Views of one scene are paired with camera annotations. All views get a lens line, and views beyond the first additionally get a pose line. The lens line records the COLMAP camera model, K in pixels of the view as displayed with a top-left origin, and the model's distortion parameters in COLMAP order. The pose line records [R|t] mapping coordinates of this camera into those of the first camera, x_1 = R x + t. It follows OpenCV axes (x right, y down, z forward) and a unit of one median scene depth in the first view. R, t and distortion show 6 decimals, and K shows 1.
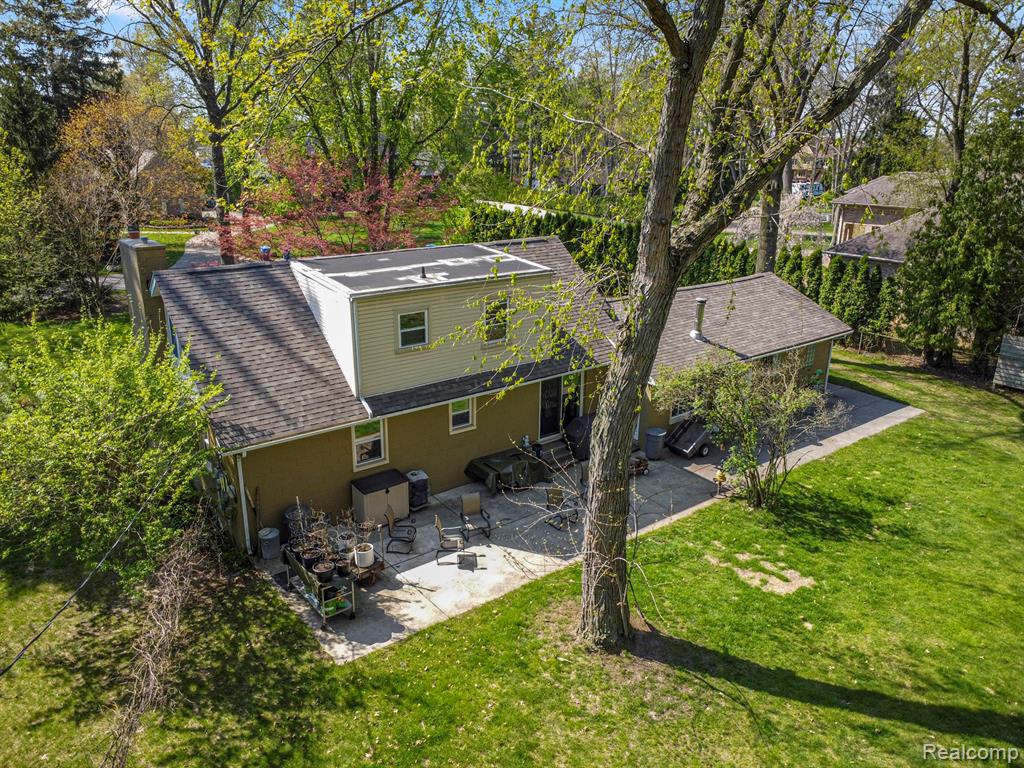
lens RADIAL K [[742.7, 0, 512.6], [0, 742.7, 391.7], [0, 0, 1]] dist [-0.028230, -0.002172]
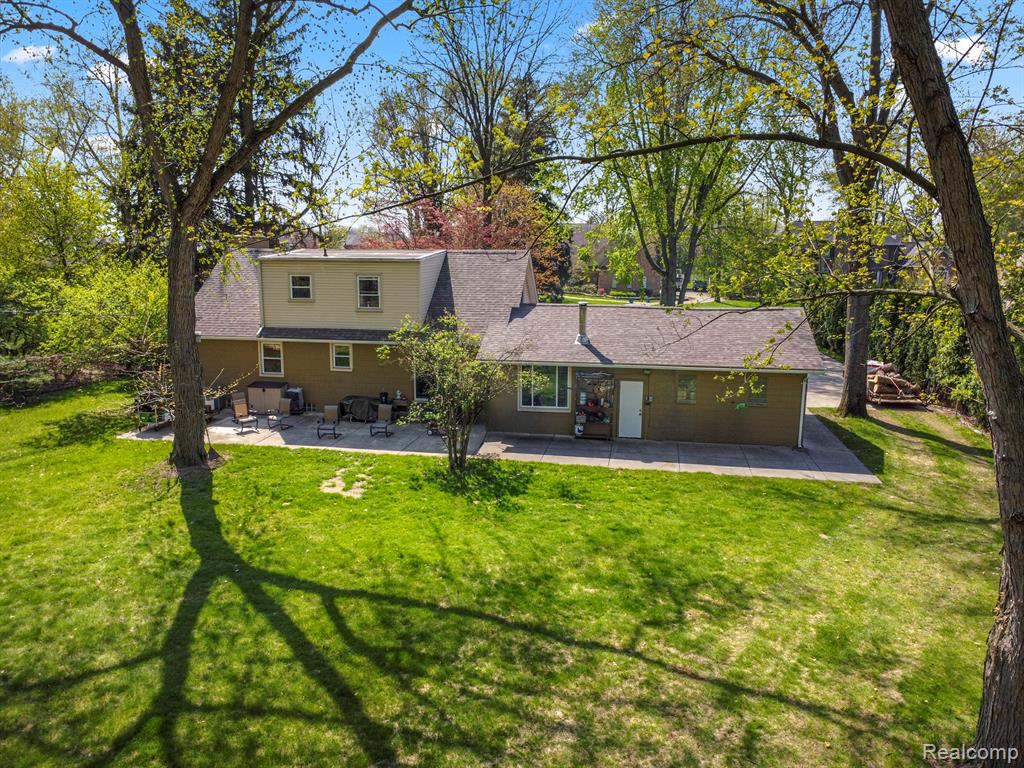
lens RADIAL K [[742.7, 0, 512.6], [0, 742.7, 391.7], [0, 0, 1]] dist [-0.028230, -0.002172]
pose [[0.684600, 0.131057, -0.717041, 1.231202], [-0.233023, 0.971433, -0.044927, 0.085604], [0.690669, 0.197843, 0.695582, 0.303156]]
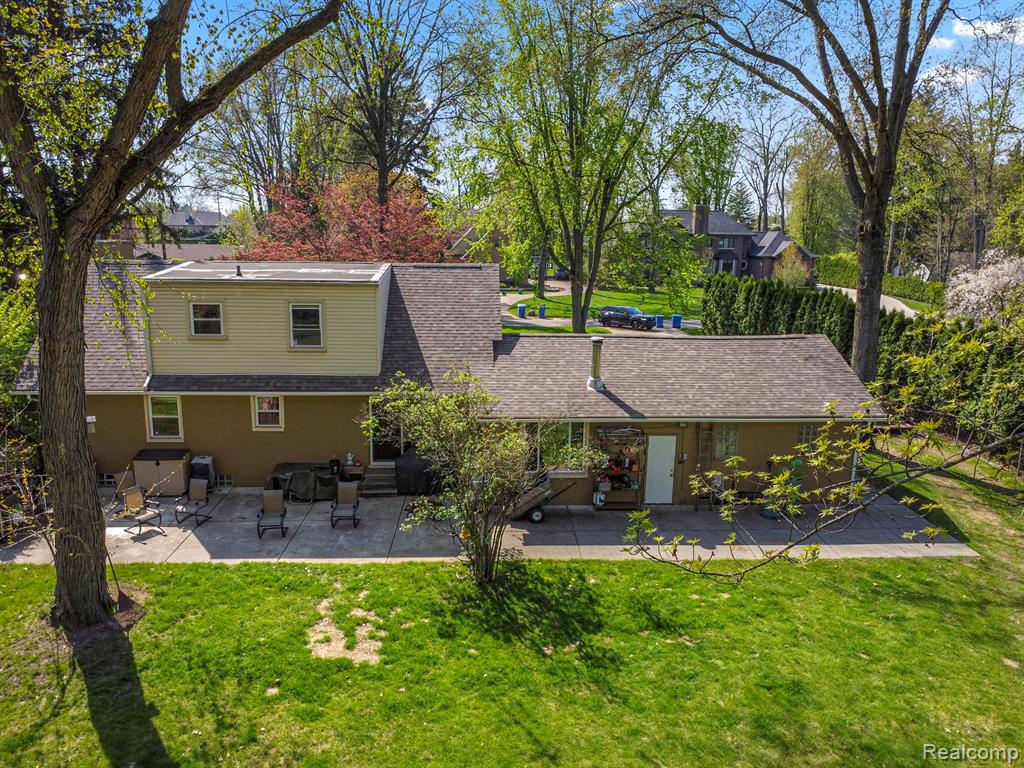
lens RADIAL K [[742.7, 0, 512.6], [0, 742.7, 391.7], [0, 0, 1]] dist [-0.028230, -0.002172]
pose [[0.834119, 0.121533, -0.538030, 0.814054], [-0.185186, 0.980510, -0.065615, 0.006370], [0.519569, 0.154366, 0.840368, 0.346361]]
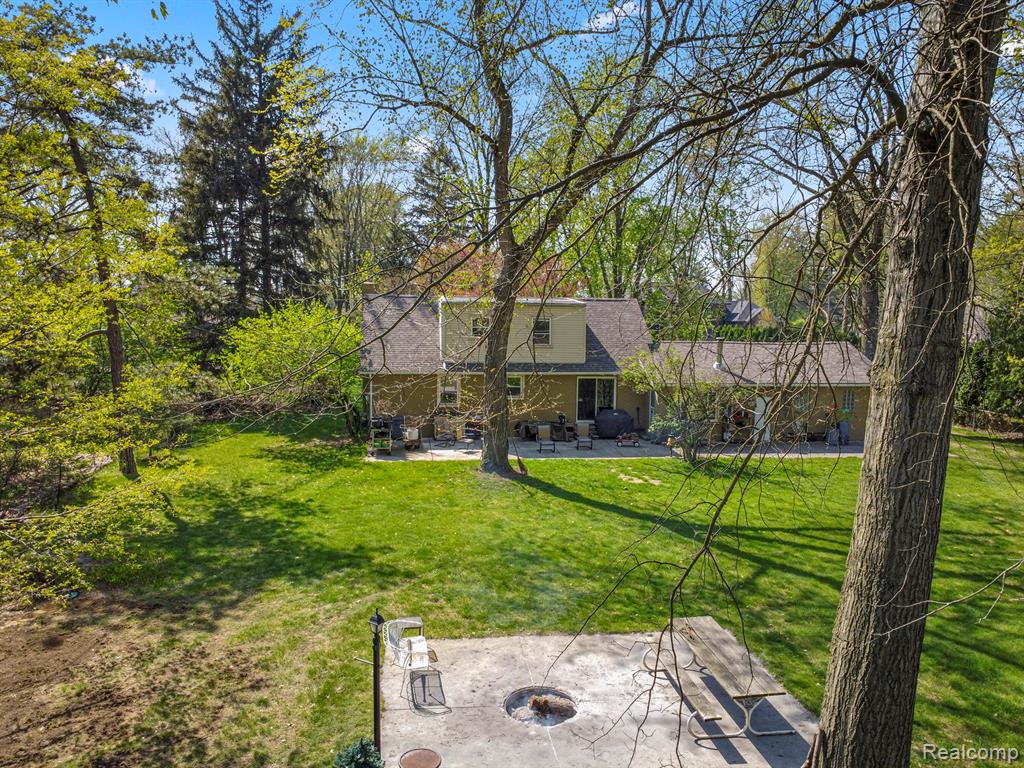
lens RADIAL K [[727.7, 0, 511.9], [0, 727.7, 405.5], [0, 0, 1]] dist [-0.029937, -0.001125]
pose [[0.869167, 0.062734, -0.490524, 0.752136], [-0.162186, 0.973219, -0.162913, 0.348443], [0.467167, 0.221155, 0.856064, -0.353680]]
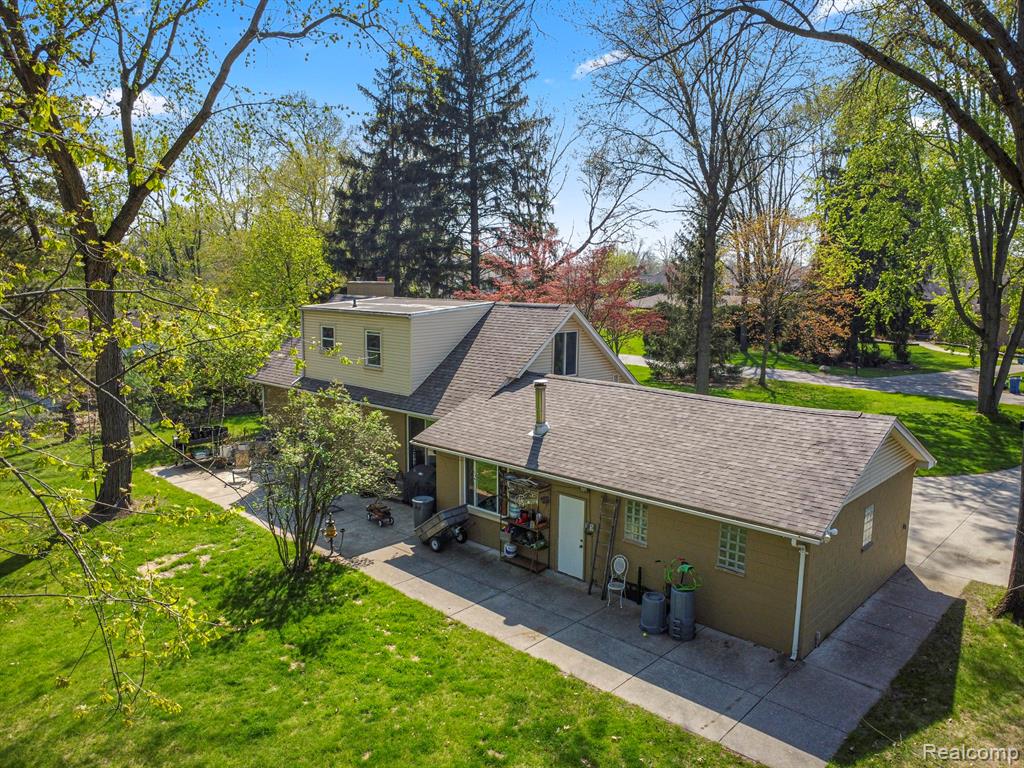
lens RADIAL K [[742.7, 0, 512.6], [0, 742.7, 391.7], [0, 0, 1]] dist [-0.028230, -0.002172]
pose [[0.171312, 0.144392, -0.974578, 1.307528], [-0.327861, 0.941177, 0.081812, -0.219016], [0.929064, 0.305511, 0.208576, 1.056000]]
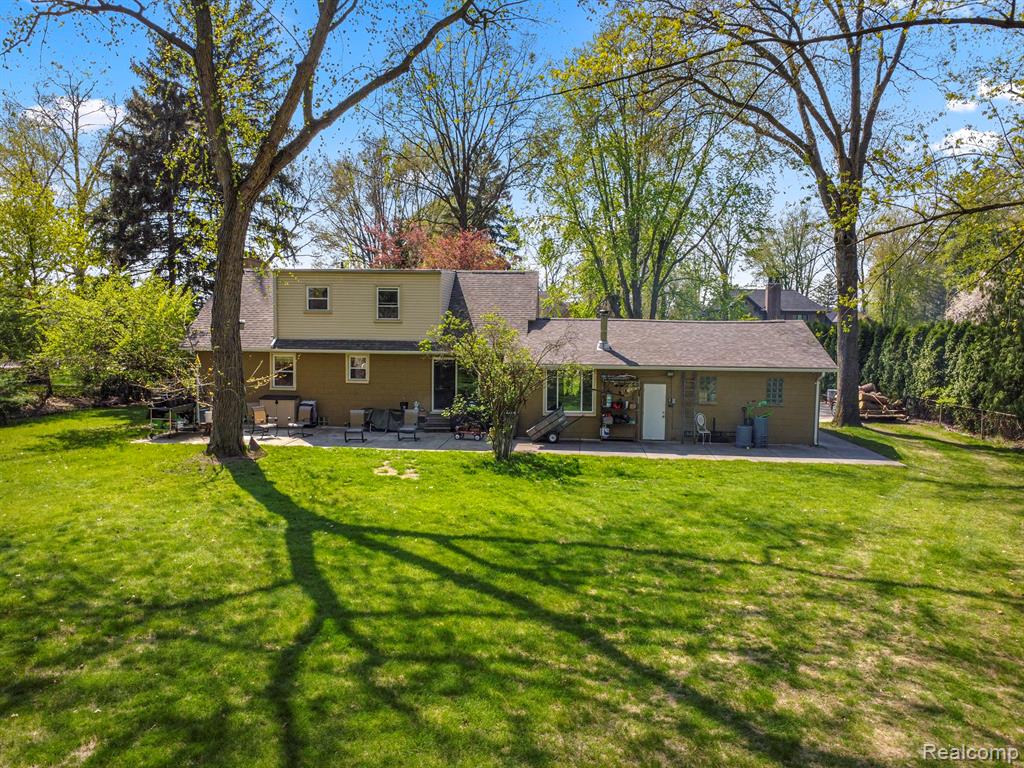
lens RADIAL K [[742.7, 0, 512.6], [0, 742.7, 391.7], [0, 0, 1]] dist [-0.028230, -0.002172]
pose [[0.755583, 0.050137, -0.653132, 1.119142], [-0.213864, 0.961311, -0.173617, 0.264247], [0.619158, 0.270863, 0.737073, 0.203848]]
